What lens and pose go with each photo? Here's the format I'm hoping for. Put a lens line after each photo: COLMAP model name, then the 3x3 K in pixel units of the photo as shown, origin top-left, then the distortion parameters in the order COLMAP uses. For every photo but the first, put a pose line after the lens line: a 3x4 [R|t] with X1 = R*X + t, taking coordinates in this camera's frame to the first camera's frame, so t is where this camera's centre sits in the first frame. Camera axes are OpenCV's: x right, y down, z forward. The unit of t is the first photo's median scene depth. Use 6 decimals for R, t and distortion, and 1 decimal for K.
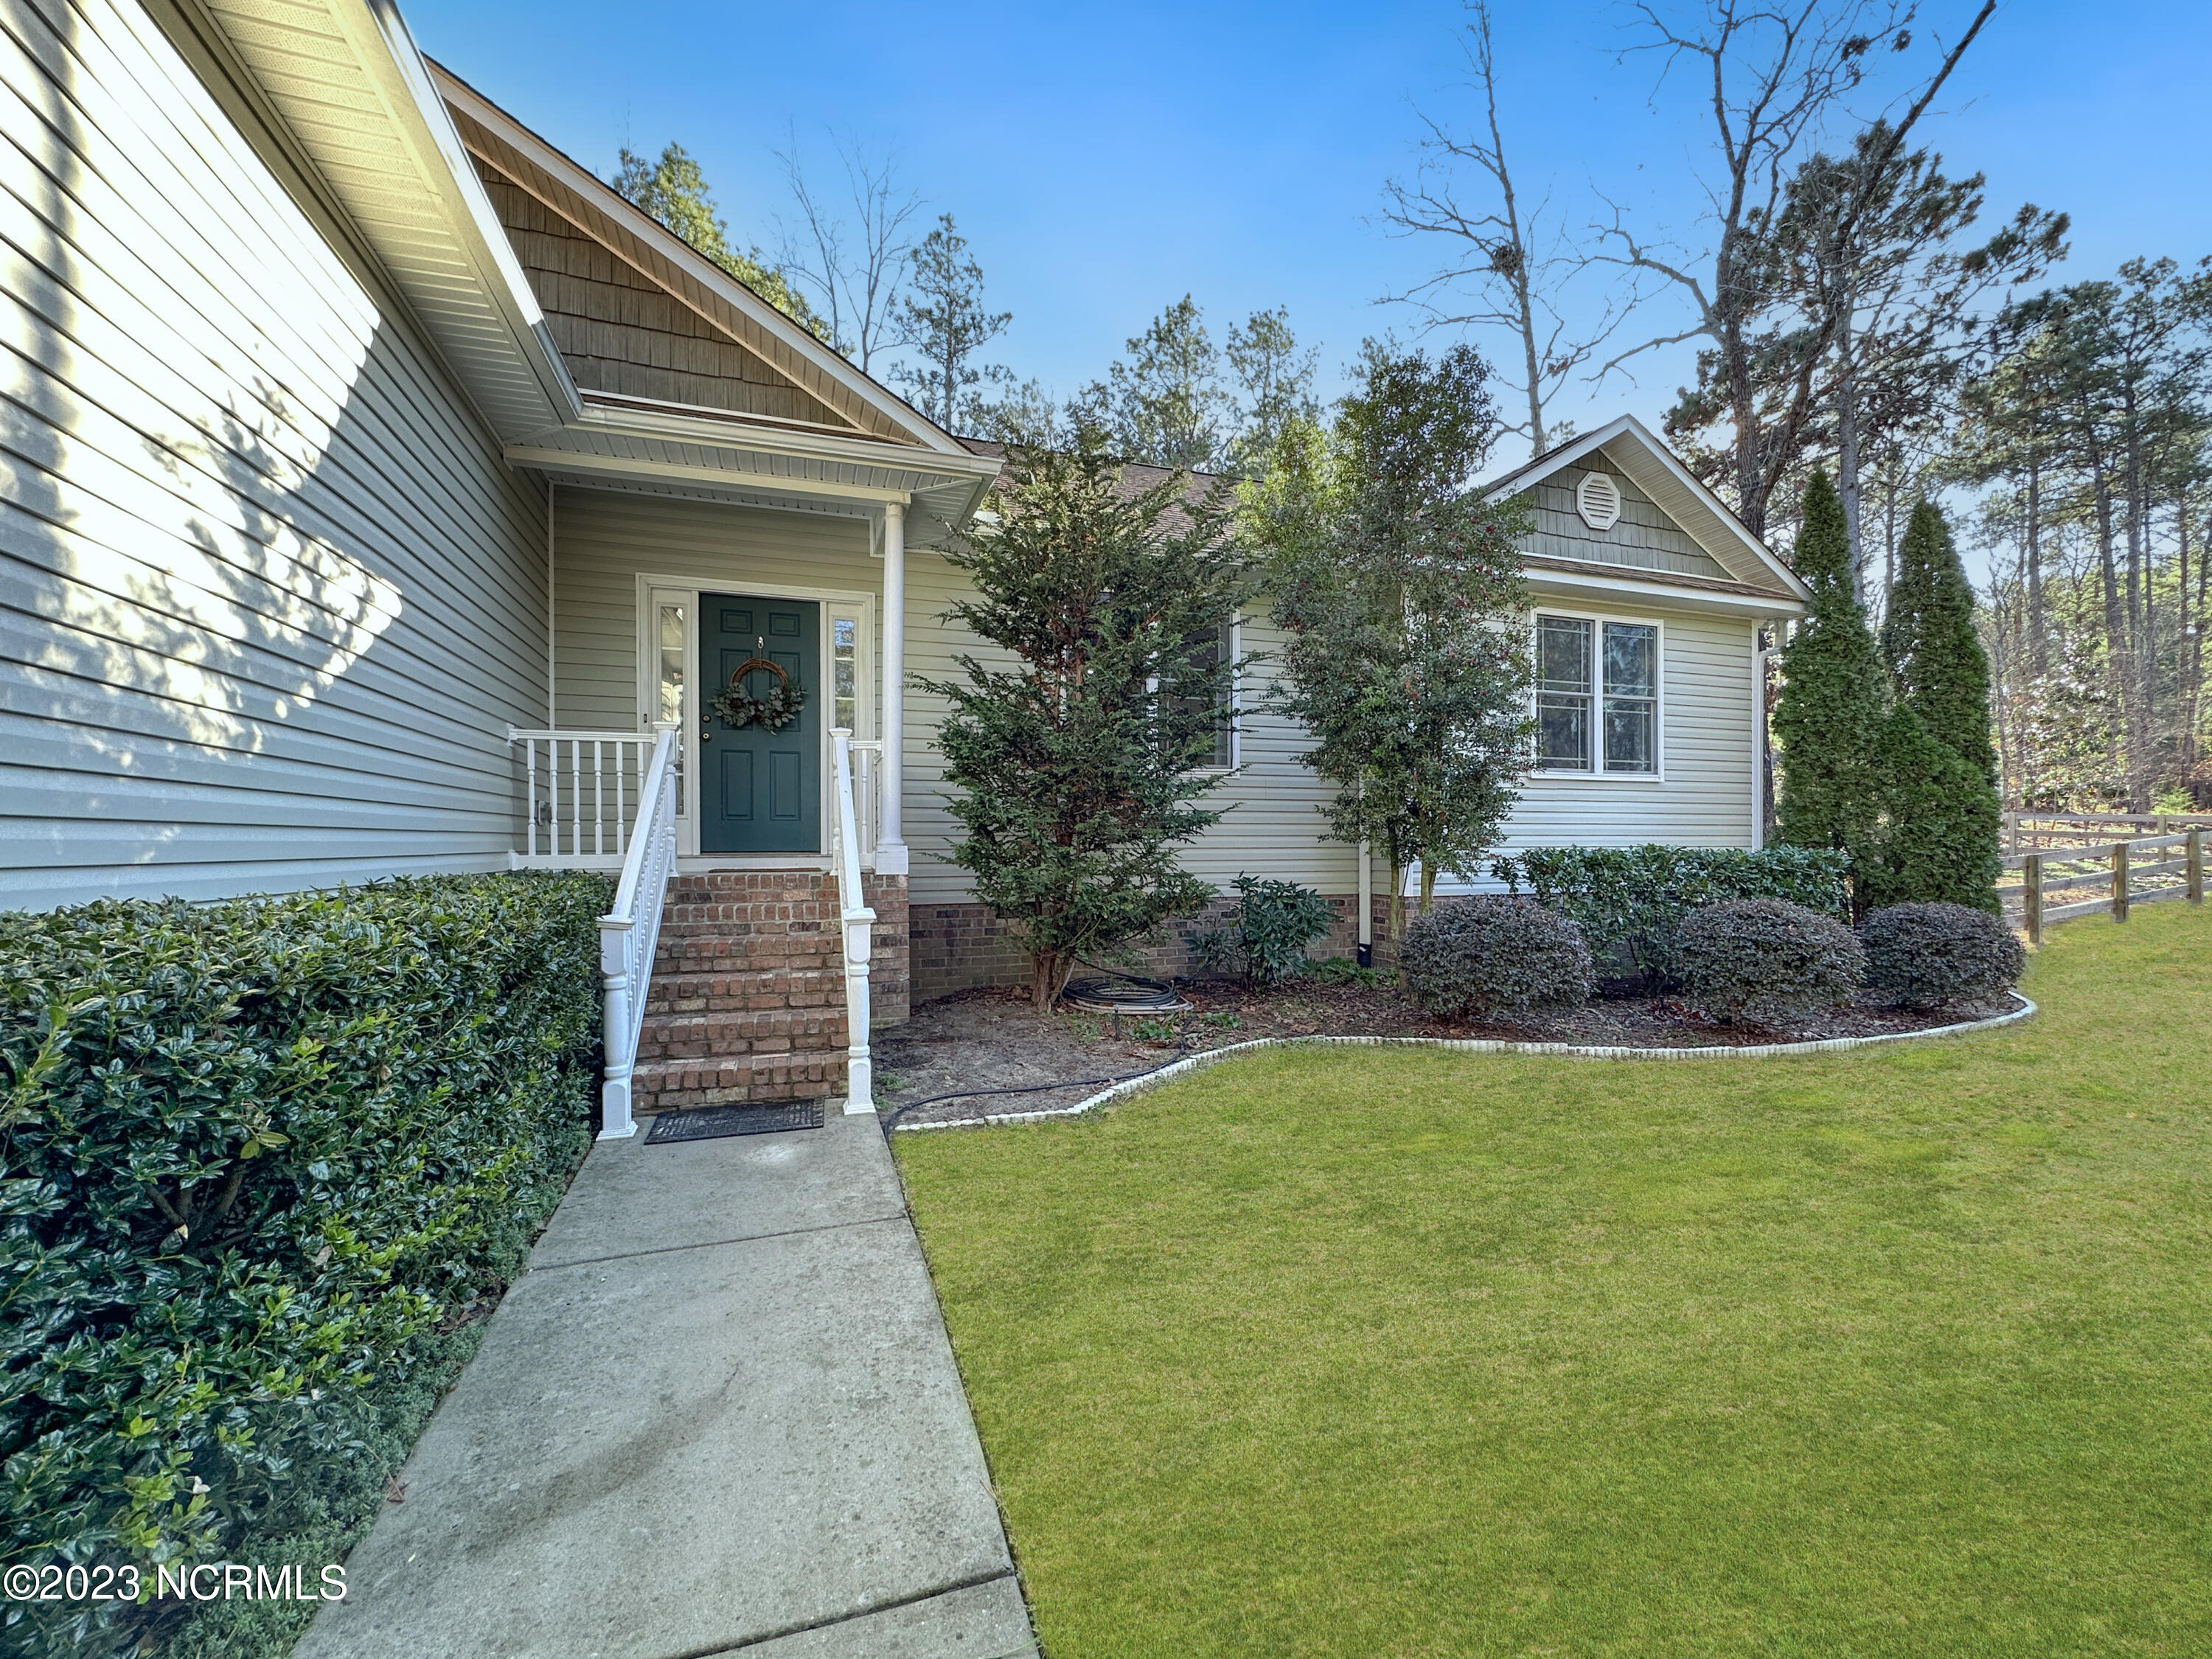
lens RADIAL K [[895.6, 0, 1094.5], [0, 895.6, 833.2], [0, 0, 1]] dist [0.002370, -0.000266]
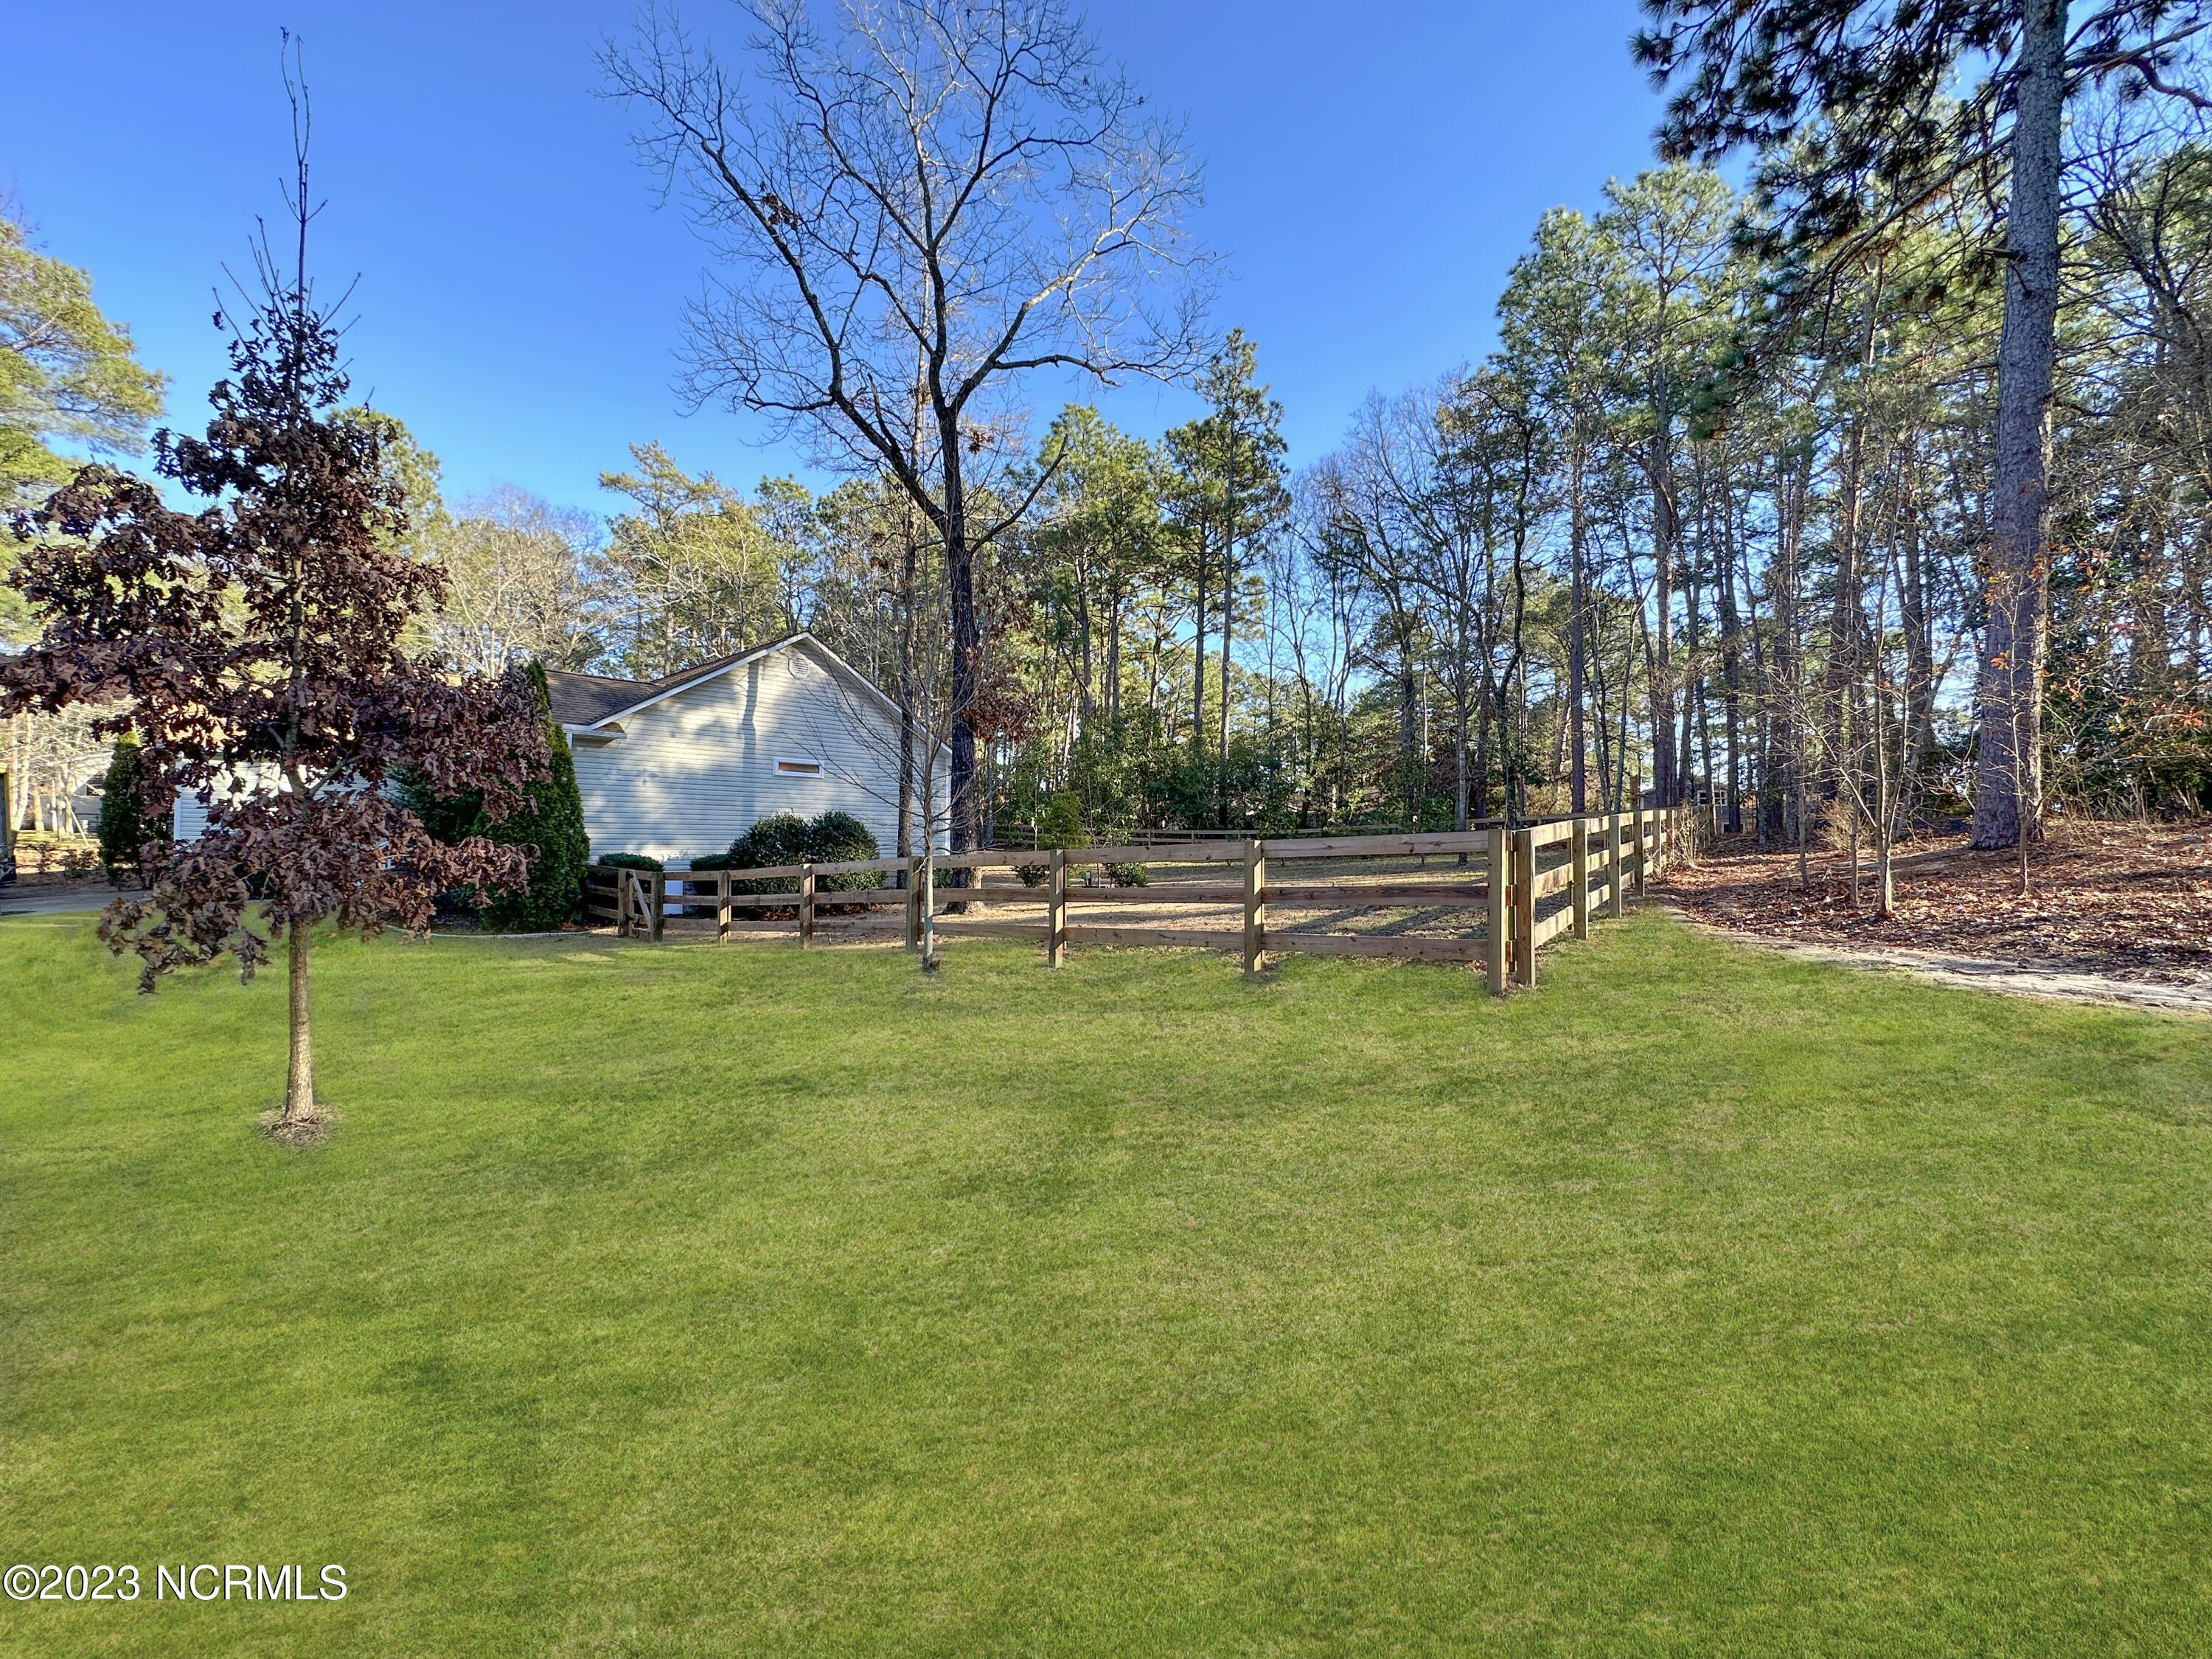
lens RADIAL K [[895.6, 0, 1113.6], [0, 895.6, 837.4], [0, 0, 1]] dist [0.002370, -0.000266]
pose [[1.000000, 0.000396, 0.000661, -0.003542], [-0.000396, 1.000000, -0.000526, 0.192127], [-0.000662, 0.000526, 1.000000, 0.173017]]
